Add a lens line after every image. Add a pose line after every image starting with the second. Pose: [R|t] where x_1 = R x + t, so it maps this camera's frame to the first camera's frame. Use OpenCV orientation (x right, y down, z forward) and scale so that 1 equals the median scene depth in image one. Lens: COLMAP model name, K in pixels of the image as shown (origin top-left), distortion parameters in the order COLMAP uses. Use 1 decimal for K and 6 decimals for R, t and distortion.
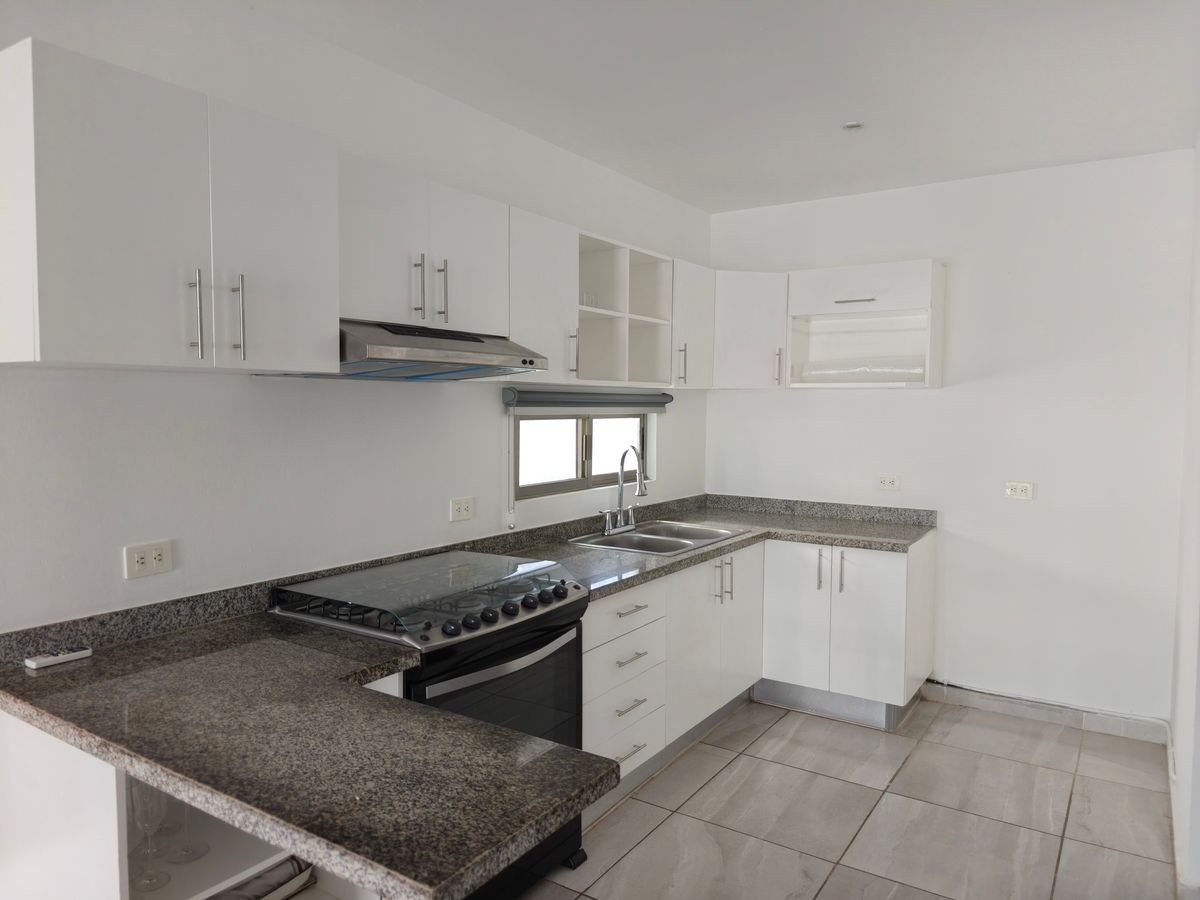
lens RADIAL K [[809.3, 0, 594.8], [0, 809.3, 447.0], [0, 0, 1]] dist [0.042321, -0.038919]
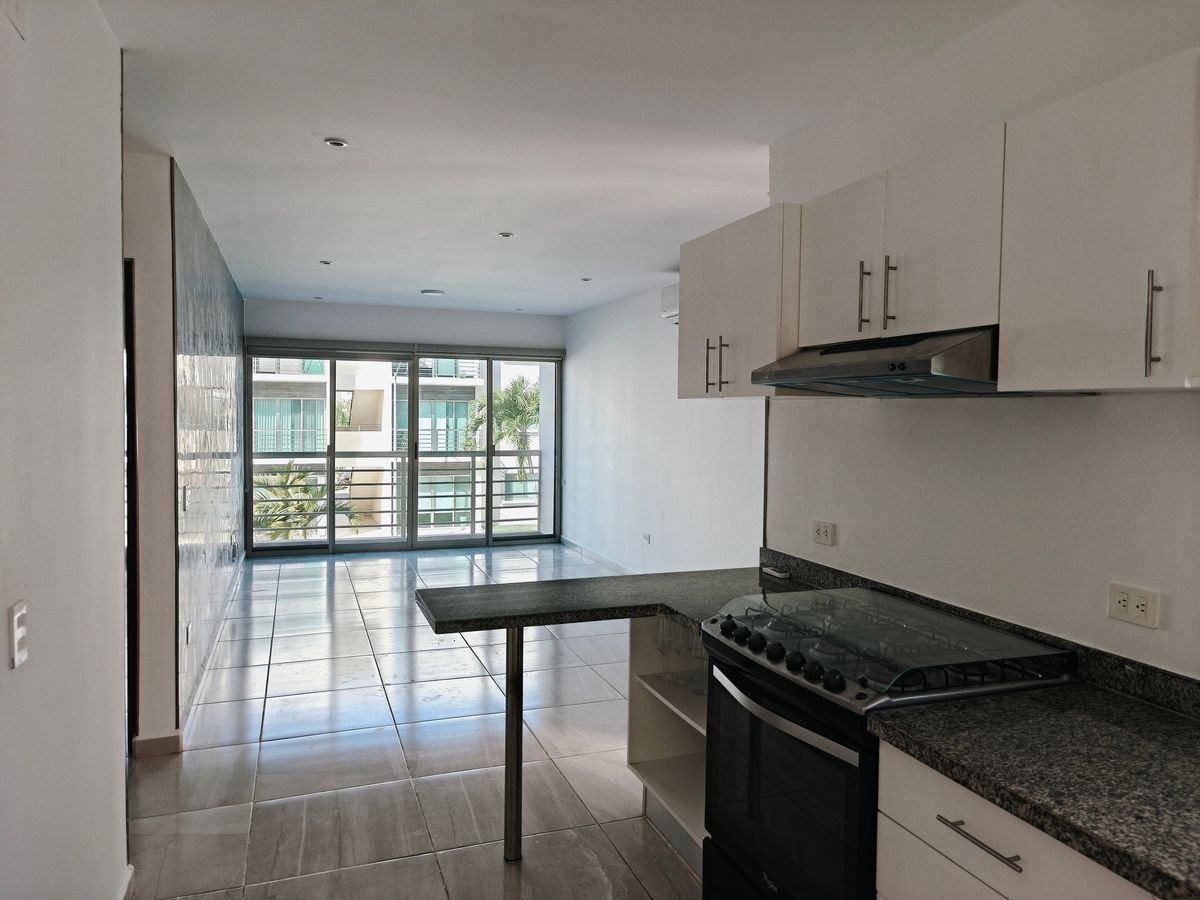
lens RADIAL K [[809.3, 0, 594.8], [0, 809.3, 447.0], [0, 0, 1]] dist [0.042321, -0.038919]
pose [[-0.591619, 0.024598, -0.805843, 0.641935], [-0.057151, 0.995740, 0.072352, -0.069684], [0.804190, 0.088859, -0.587693, 1.180615]]
